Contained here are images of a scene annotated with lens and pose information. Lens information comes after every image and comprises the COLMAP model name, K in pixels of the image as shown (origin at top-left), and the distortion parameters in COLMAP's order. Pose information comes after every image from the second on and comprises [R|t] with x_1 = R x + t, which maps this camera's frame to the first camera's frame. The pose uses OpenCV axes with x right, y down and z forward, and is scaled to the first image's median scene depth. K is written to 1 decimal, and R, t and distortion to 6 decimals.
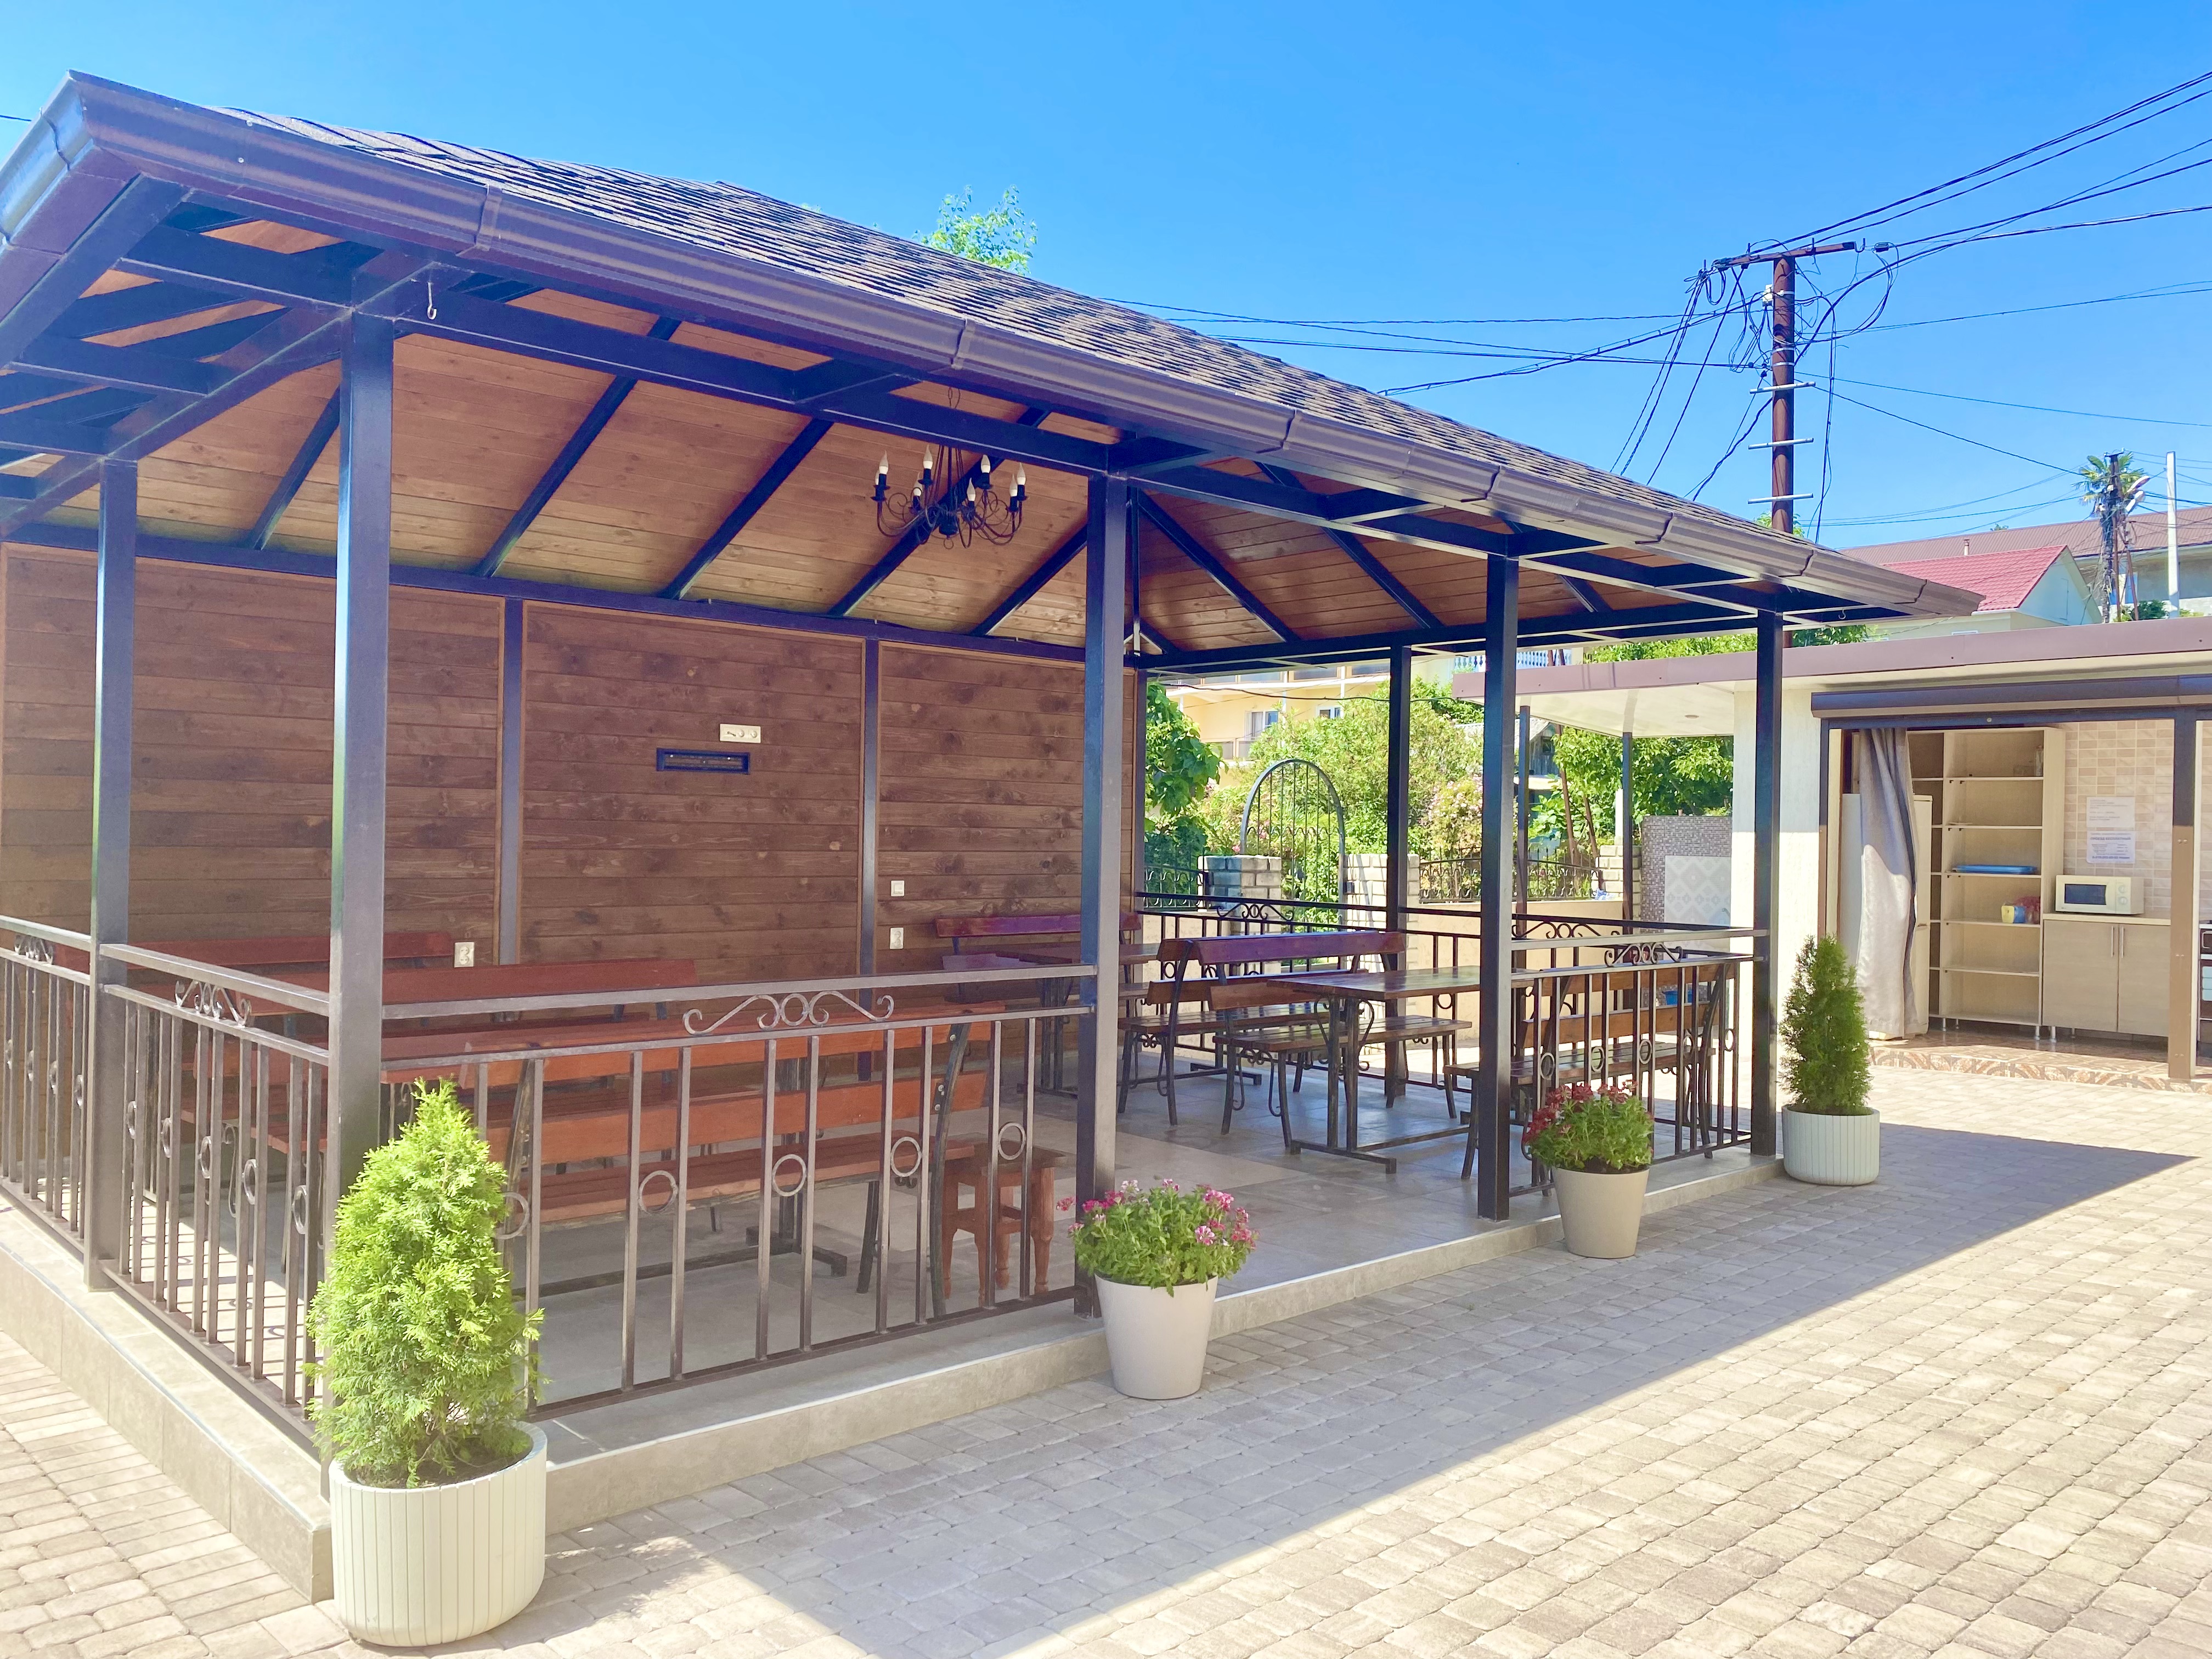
lens RADIAL K [[1684.9, 0, 1104.3], [0, 1684.9, 821.2], [0, 0, 1]] dist [0.044879, -0.053806]
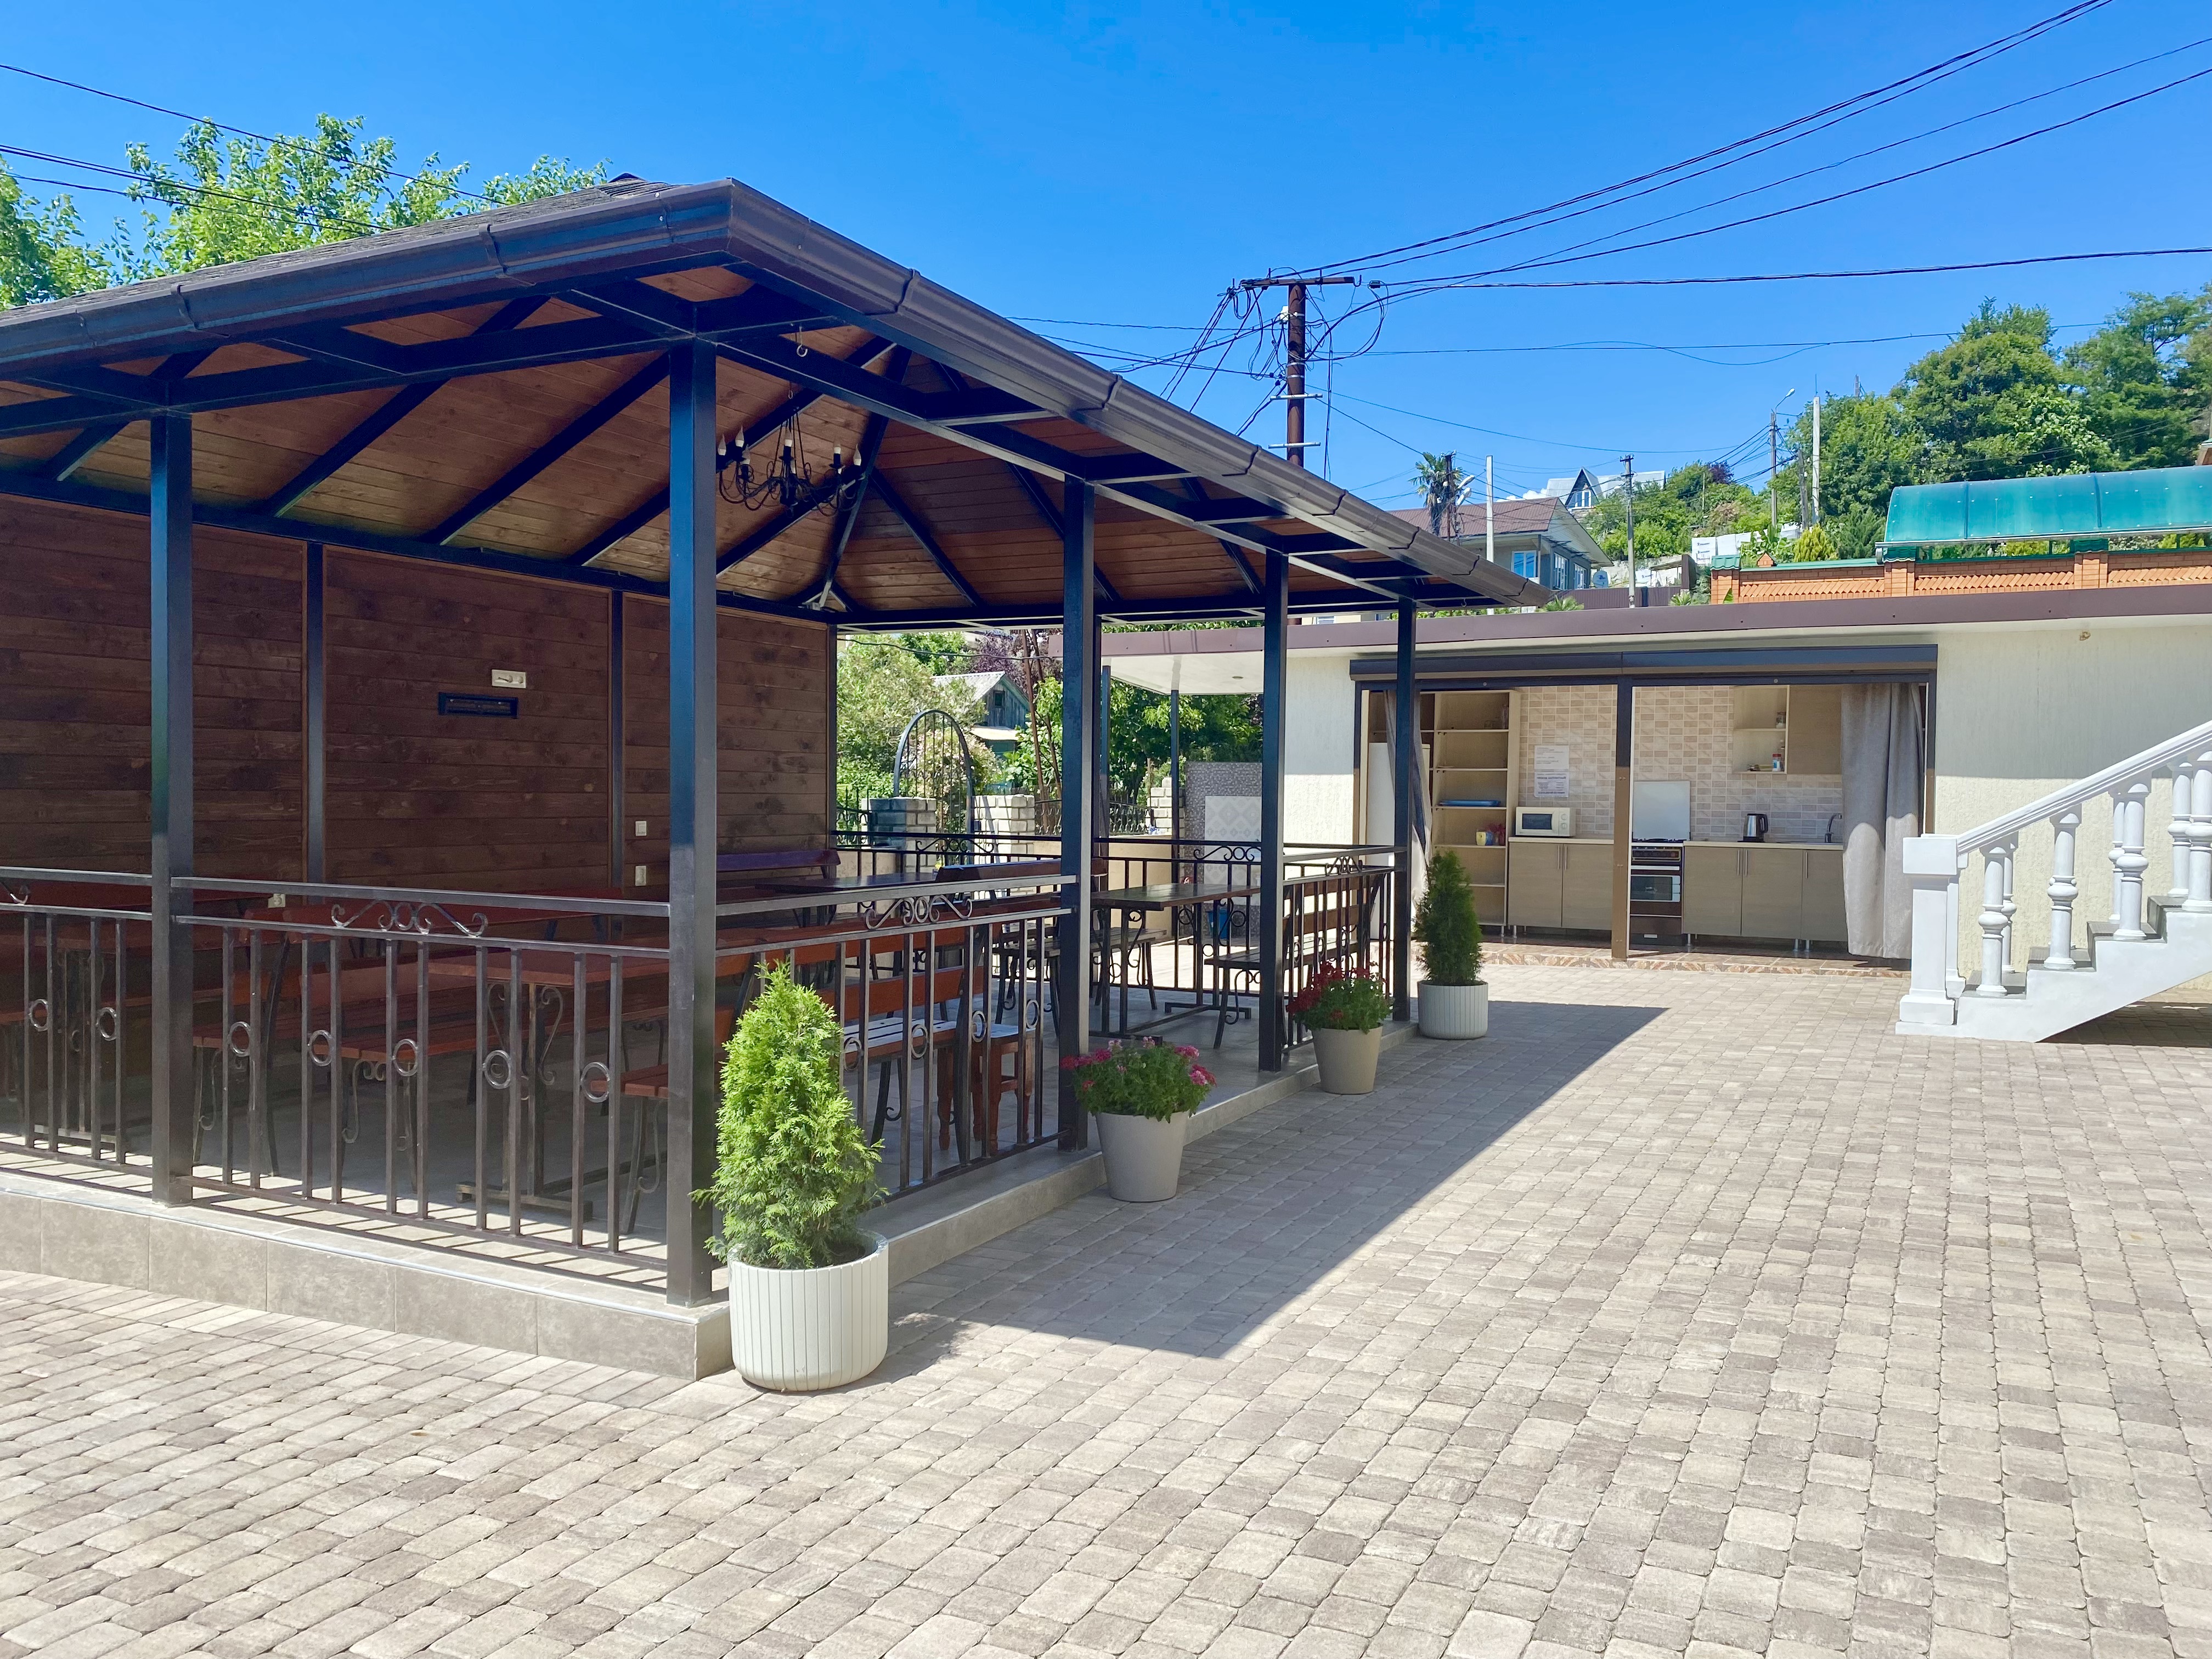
lens RADIAL K [[1673.1, 0, 1116.7], [0, 1673.1, 830.9], [0, 0, 1]] dist [0.036056, -0.051284]
pose [[0.936979, -0.015628, 0.349037, -0.232007], [0.003069, 0.999329, 0.036506, 0.004533], [-0.349373, -0.033134, 0.936398, -0.097784]]
